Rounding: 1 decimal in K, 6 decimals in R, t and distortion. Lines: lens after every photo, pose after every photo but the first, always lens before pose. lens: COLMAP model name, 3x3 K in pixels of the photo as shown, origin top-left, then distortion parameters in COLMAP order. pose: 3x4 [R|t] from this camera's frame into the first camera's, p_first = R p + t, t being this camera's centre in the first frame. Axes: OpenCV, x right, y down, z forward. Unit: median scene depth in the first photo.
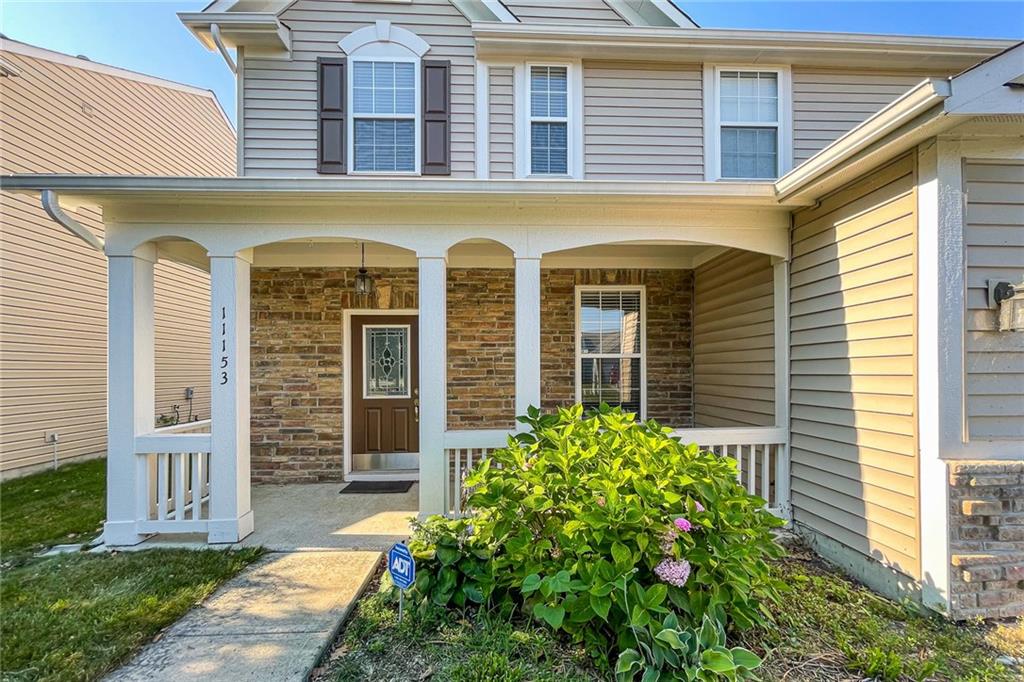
lens RADIAL K [[419.0, 0, 513.9], [0, 419.0, 366.5], [0, 0, 1]] dist [0.000490, 0.000314]
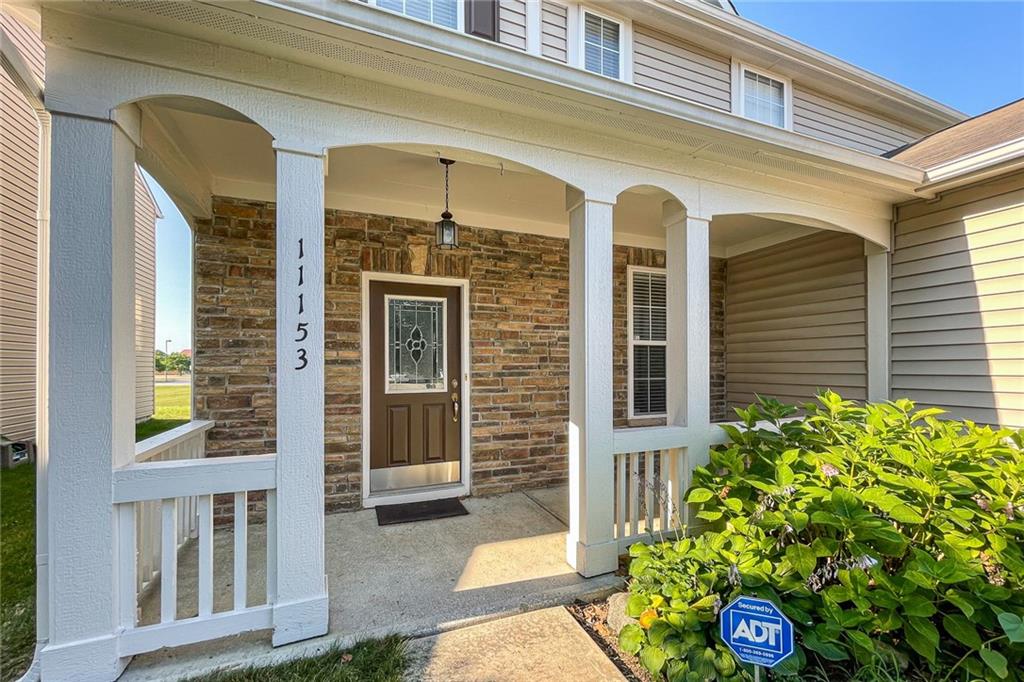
lens RADIAL K [[419.0, 0, 513.5], [0, 419.0, 360.9], [0, 0, 1]] dist [0.000490, 0.000314]
pose [[0.943469, 0.006763, 0.331391, -0.396922], [-0.005766, 0.999975, -0.003991, 0.020438], [-0.331410, 0.001854, 0.943485, 0.225854]]
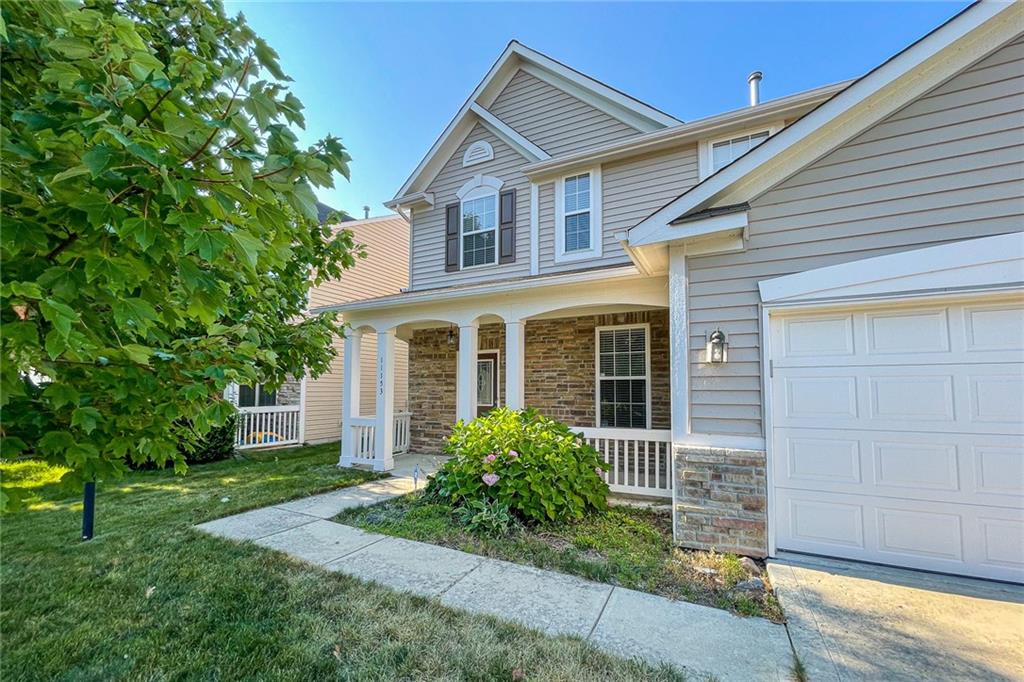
lens RADIAL K [[419.0, 0, 514.3], [0, 419.0, 366.3], [0, 0, 1]] dist [0.000490, 0.000314]
pose [[0.873877, -0.021305, -0.485680, 0.590053], [-0.001987, 0.998874, -0.047391, 0.000873], [0.486143, 0.042379, 0.872851, -0.329444]]
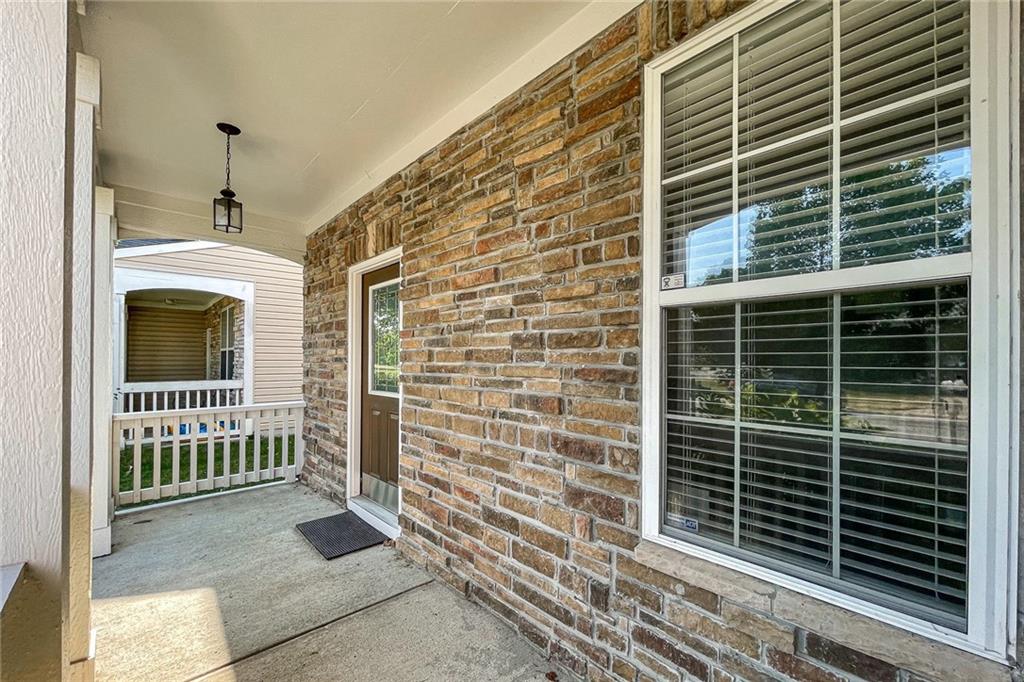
lens RADIAL K [[419.0, 0, 510.4], [0, 419.0, 356.1], [0, 0, 1]] dist [0.000490, 0.000314]
pose [[0.637369, 0.002877, -0.770553, 0.322313], [-0.002294, 0.999996, 0.001837, 0.013237], [0.770555, 0.000597, 0.637373, 0.751166]]
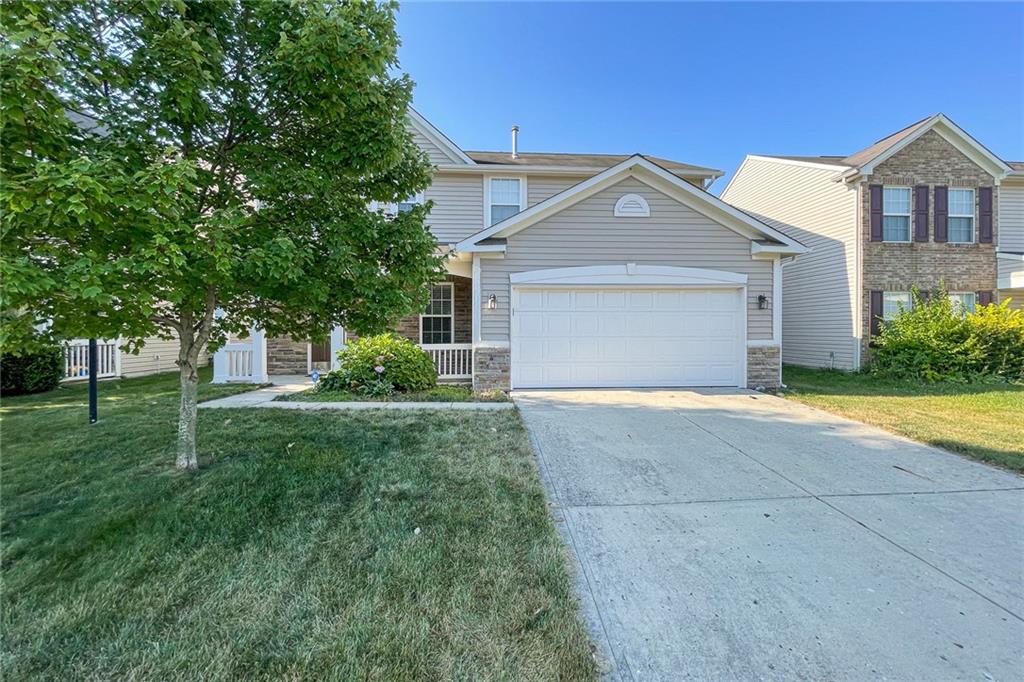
lens RADIAL K [[419.0, 0, 516.4], [0, 419.0, 336.4], [0, 0, 1]] dist [0.000490, 0.000314]
pose [[0.999822, 0.003728, 0.018479, 0.606050], [-0.004135, 0.999749, 0.022004, 0.030157], [-0.018392, -0.022076, 0.999587, -1.129832]]
